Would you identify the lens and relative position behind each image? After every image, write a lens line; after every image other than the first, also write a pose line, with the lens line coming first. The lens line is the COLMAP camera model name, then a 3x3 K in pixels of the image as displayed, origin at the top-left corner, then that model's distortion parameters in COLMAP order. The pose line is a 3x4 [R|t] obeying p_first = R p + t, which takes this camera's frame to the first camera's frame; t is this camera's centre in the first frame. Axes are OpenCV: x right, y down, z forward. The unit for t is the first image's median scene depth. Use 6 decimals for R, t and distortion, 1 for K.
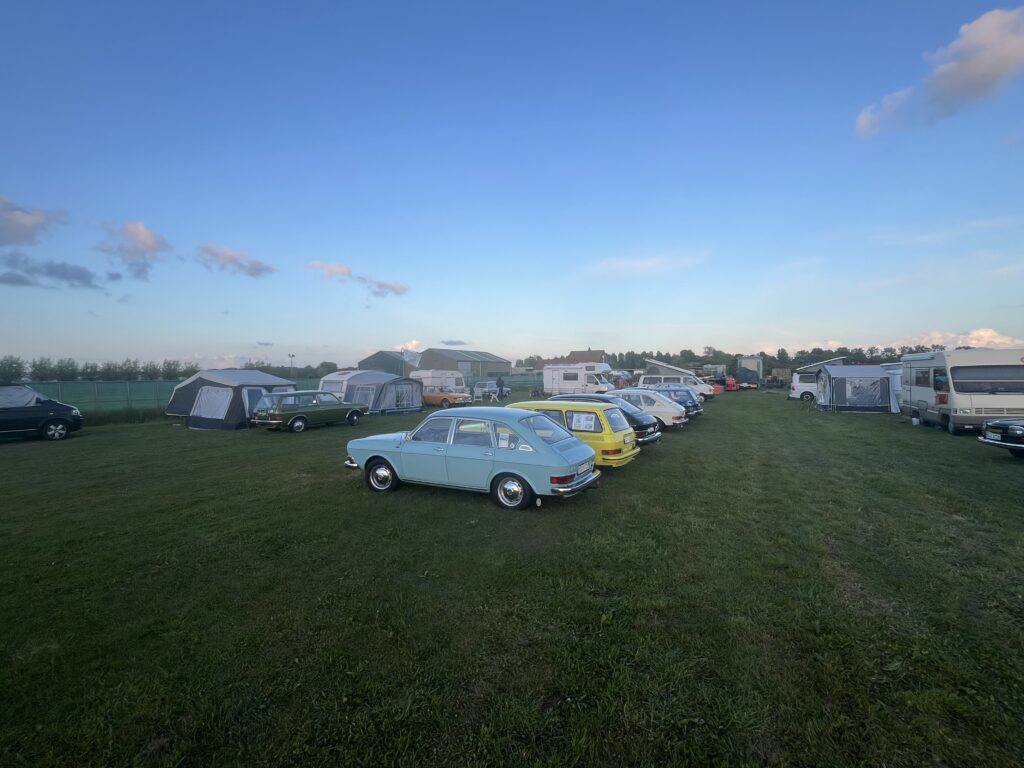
lens RADIAL K [[483.4, 0, 512.0], [0, 483.4, 384.0], [0, 0, 1]] dist [-0.000913, -0.000399]
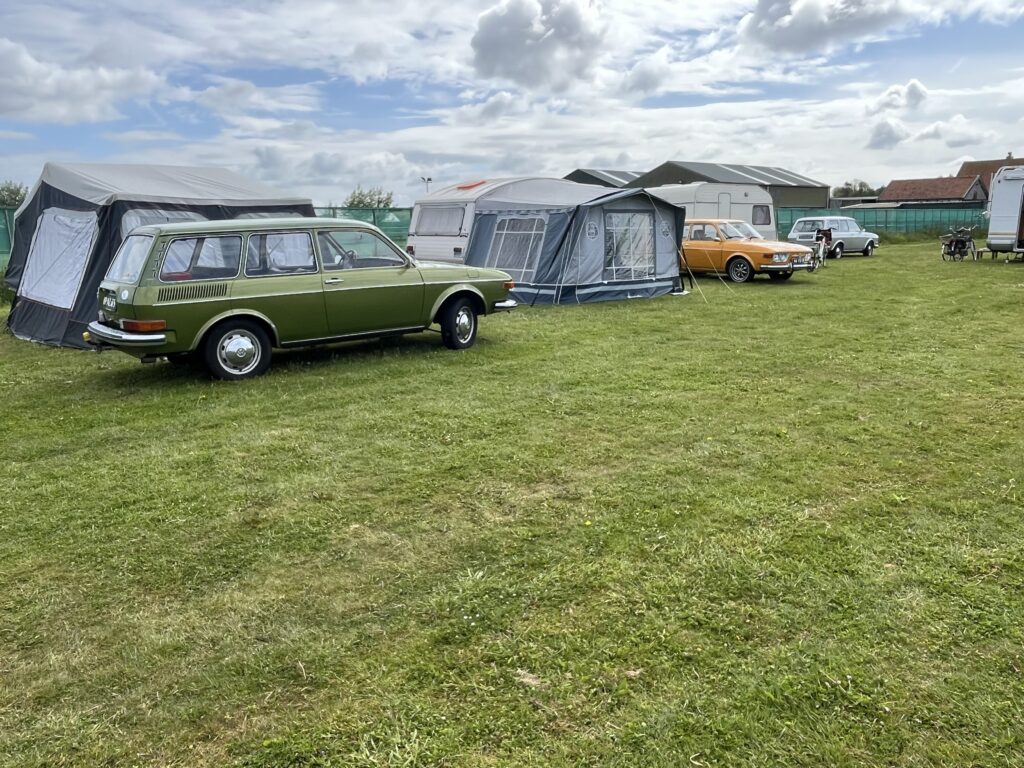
lens RADIAL K [[744.5, 0, 512.0], [0, 744.5, 384.0], [0, 0, 1]] dist [-0.002177, -0.000684]
pose [[0.938718, 0.071098, -0.337273, -0.118761], [-0.003687, 0.980511, 0.196431, 0.016945], [0.344666, -0.183150, 0.920685, 0.474428]]
